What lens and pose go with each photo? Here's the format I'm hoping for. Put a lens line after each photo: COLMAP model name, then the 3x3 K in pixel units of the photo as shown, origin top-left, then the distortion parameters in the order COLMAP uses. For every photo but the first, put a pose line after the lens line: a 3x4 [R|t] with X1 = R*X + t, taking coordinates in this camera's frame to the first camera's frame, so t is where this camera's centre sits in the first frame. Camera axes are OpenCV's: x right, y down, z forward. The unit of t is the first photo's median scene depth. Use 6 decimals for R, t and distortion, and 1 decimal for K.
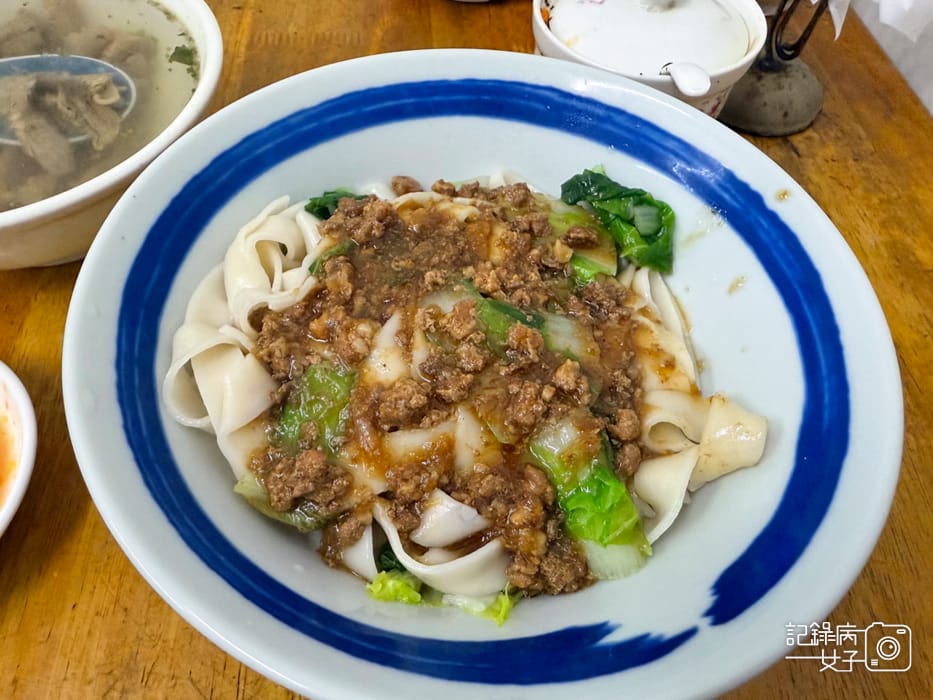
lens RADIAL K [[663.6, 0, 392.7], [0, 663.6, 350.4], [0, 0, 1]] dist [0.006342, -0.000822]
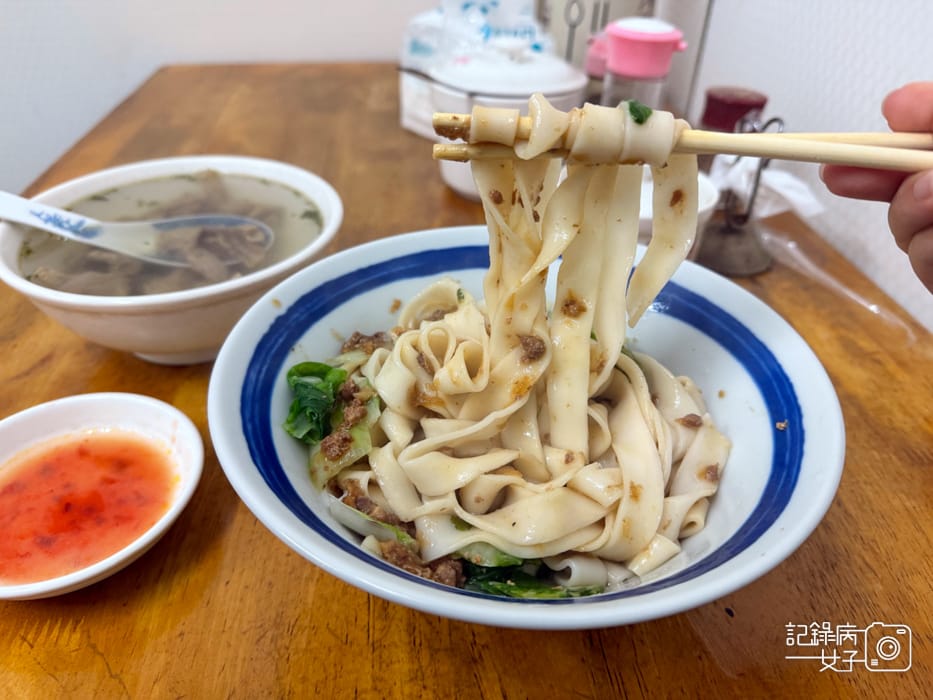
lens RADIAL K [[660.6, 0, 454.3], [0, 660.6, 351.1], [0, 0, 1]] dist [-0.029231, 0.002785]
pose [[0.998603, -0.024954, 0.046575, -0.107041], [0.039097, 0.941896, -0.333621, 0.383985], [-0.035543, 0.334975, 0.941556, -0.265517]]
